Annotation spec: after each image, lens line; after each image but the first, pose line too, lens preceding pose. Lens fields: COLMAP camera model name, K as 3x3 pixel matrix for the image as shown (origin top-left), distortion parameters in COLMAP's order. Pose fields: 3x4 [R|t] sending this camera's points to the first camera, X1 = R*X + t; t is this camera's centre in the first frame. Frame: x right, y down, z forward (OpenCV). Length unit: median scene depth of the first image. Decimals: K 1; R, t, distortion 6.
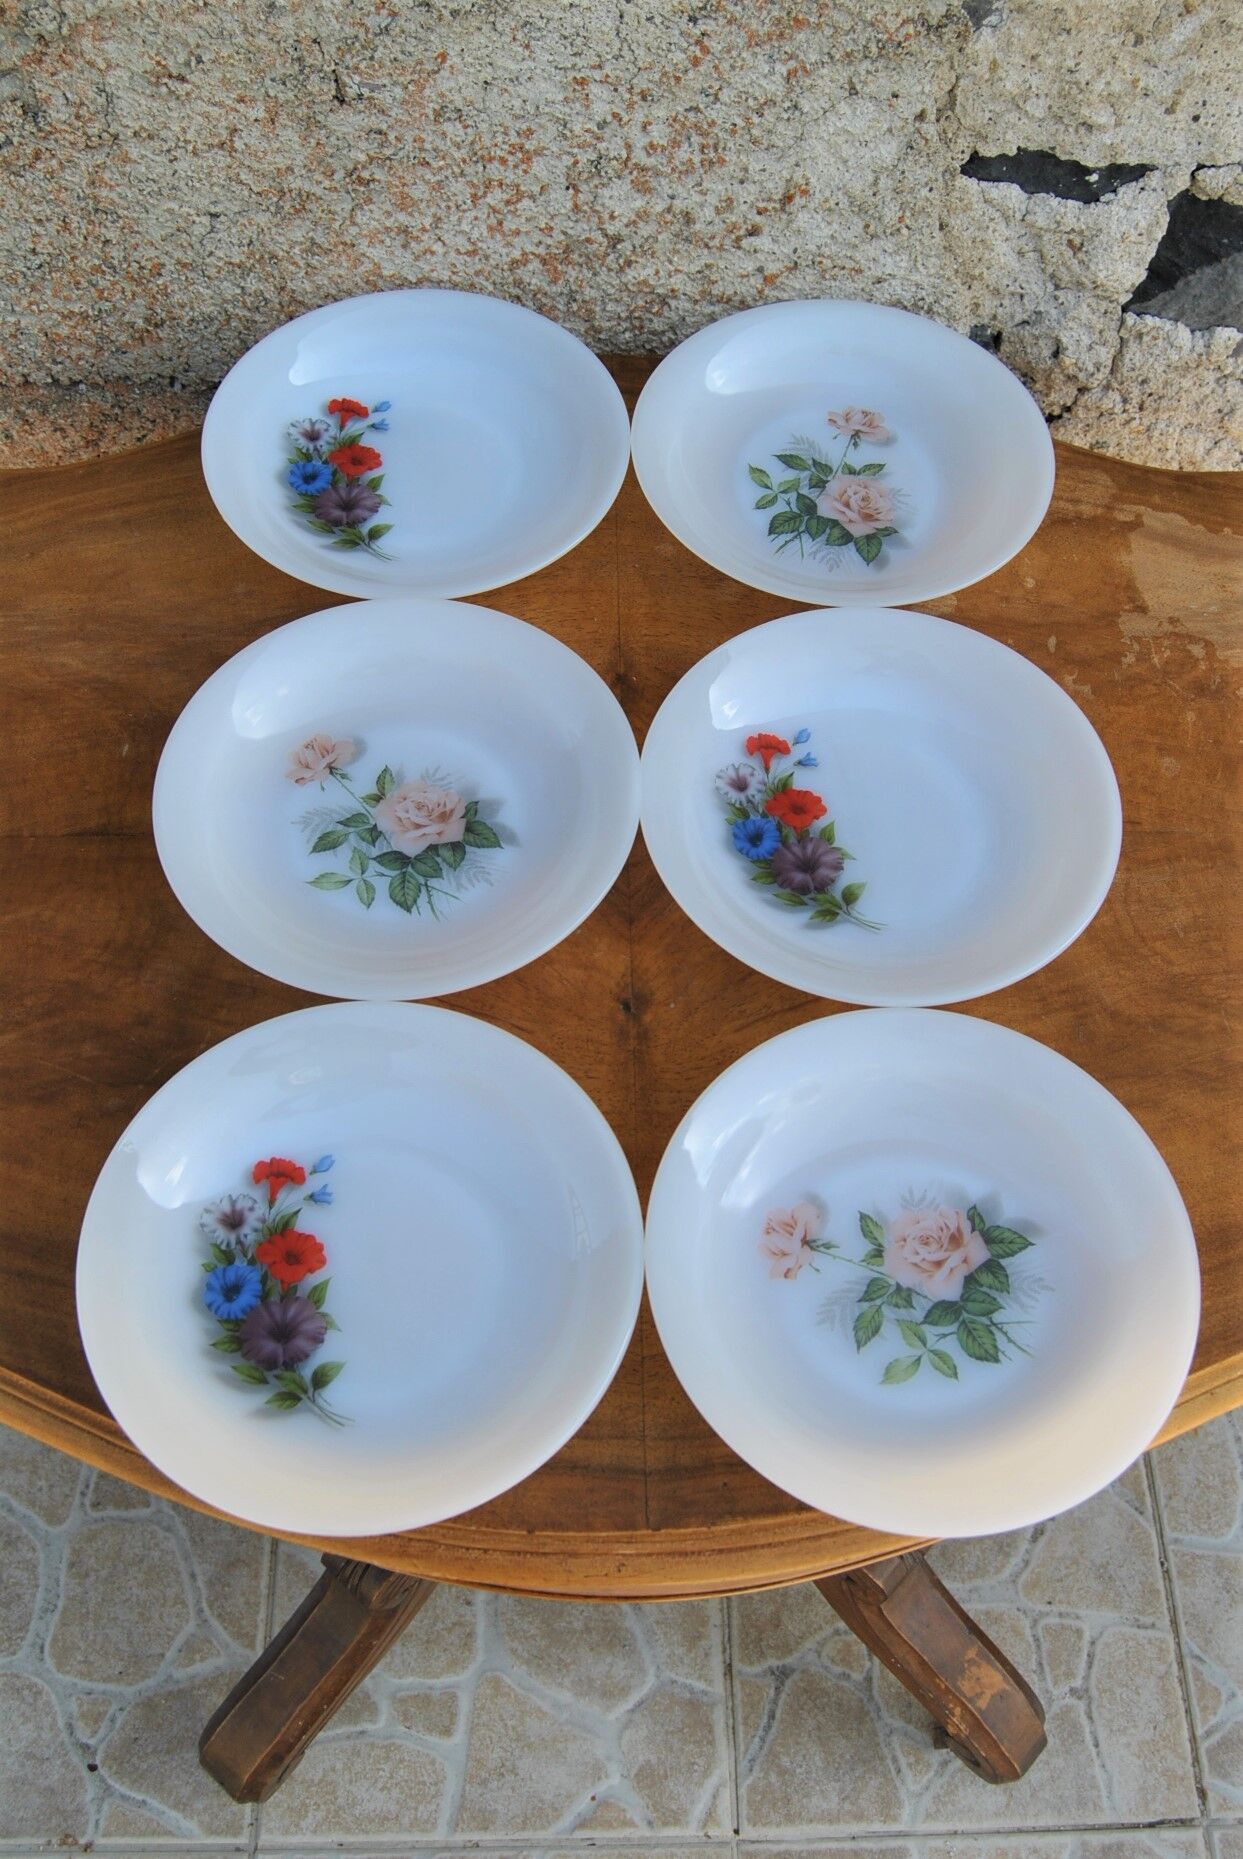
lens RADIAL K [[1711.9, 0, 647.2], [0, 1711.9, 923.8], [0, 0, 1]] dist [-0.071264, 0.015305]
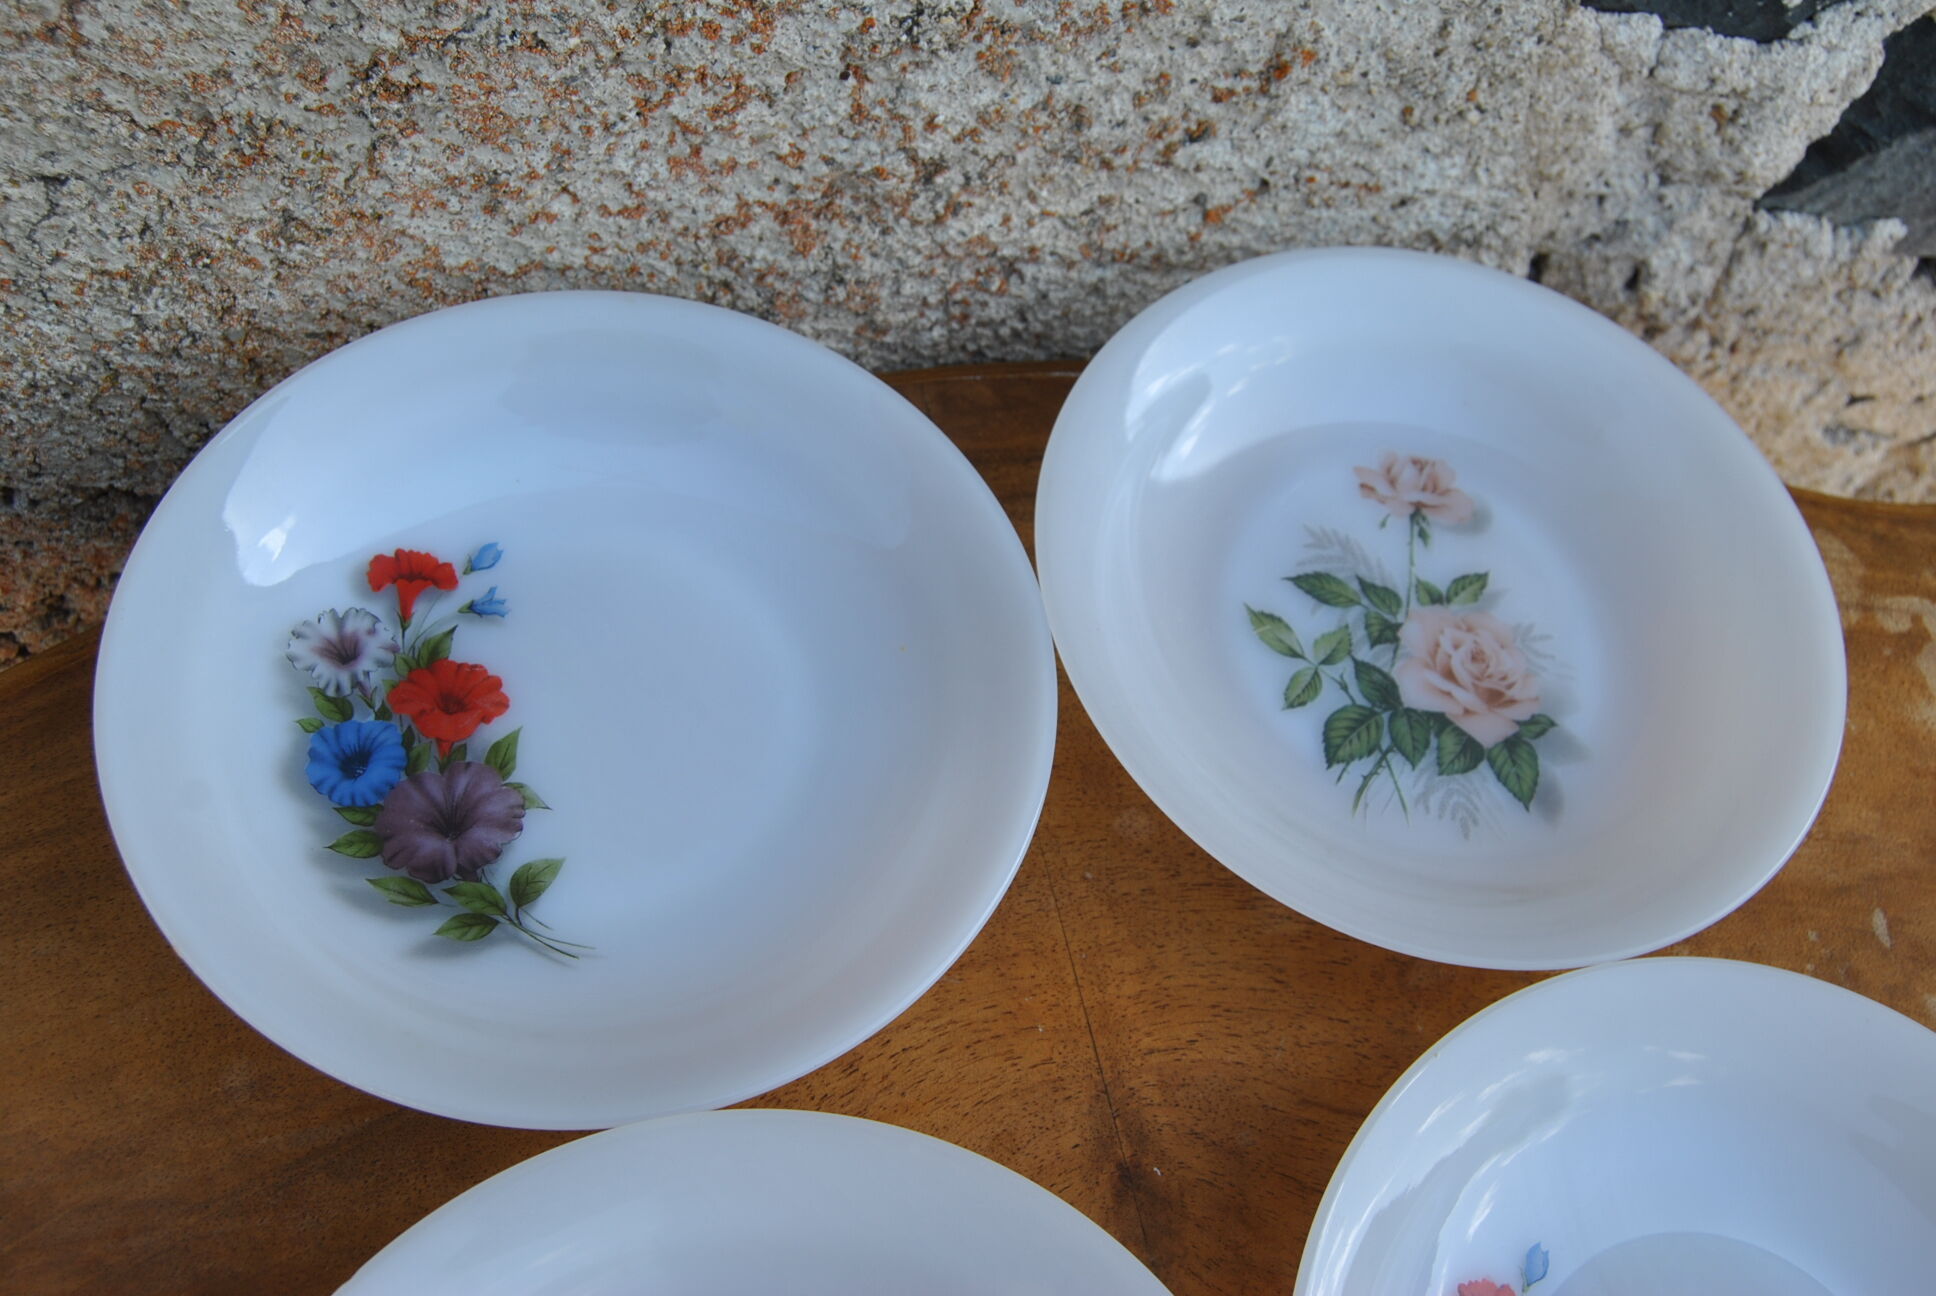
lens RADIAL K [[1782.8, 0, 968.0], [0, 1782.8, 702.5], [0, 0, 1]] dist [-0.071264, 0.015305]
pose [[0.976210, -0.118276, 0.181728, -0.120001], [0.112415, 0.992762, 0.042255, -0.272752], [-0.185411, -0.020820, 0.982441, 0.496170]]
